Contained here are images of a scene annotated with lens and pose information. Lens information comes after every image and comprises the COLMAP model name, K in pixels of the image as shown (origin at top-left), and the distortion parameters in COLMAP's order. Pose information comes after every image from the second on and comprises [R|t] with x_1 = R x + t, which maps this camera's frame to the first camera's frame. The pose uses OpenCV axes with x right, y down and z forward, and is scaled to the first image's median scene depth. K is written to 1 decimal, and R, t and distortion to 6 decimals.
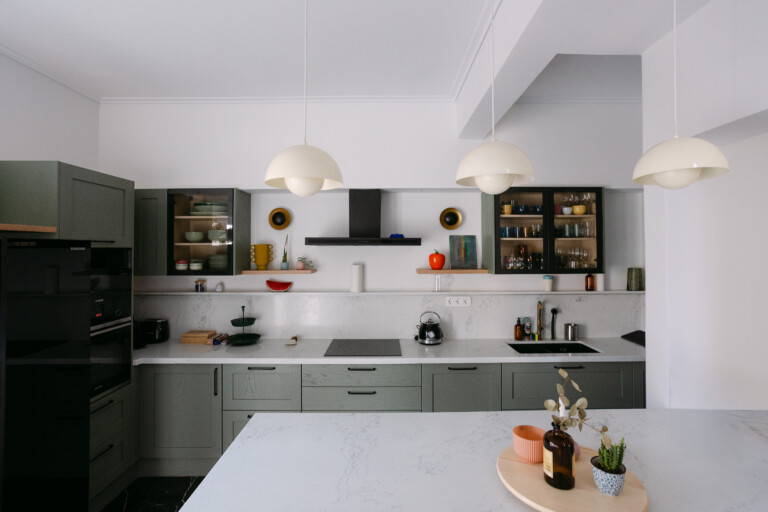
lens RADIAL K [[388.3, 0, 385.1], [0, 388.3, 249.7], [0, 0, 1]] dist [-0.027705, 0.040904]
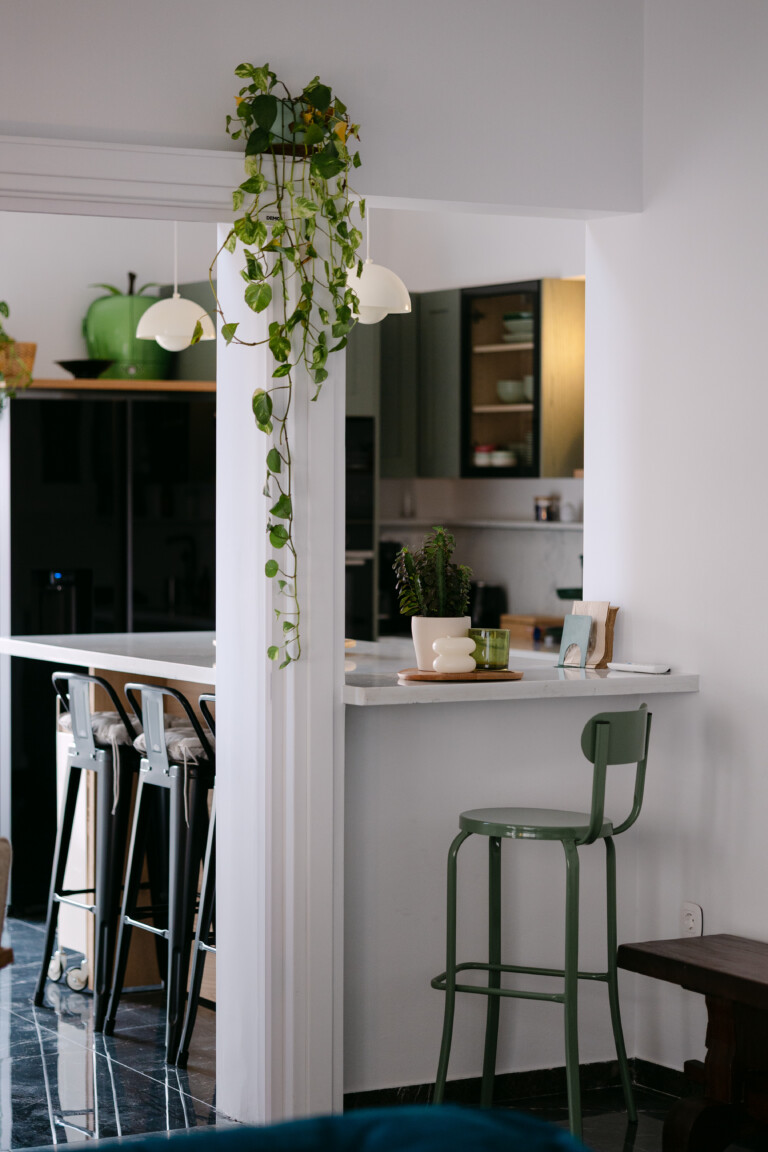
lens RADIAL K [[2757.1, 0, 384.0], [0, 2757.1, 576.0], [0, 0, 1]] dist [0.015767, 0.206711]
pose [[0.493156, 0.036420, -0.869178, 2.193698], [-0.002197, 0.999172, 0.040621, 0.049116], [0.869938, -0.018122, 0.492828, -0.677453]]
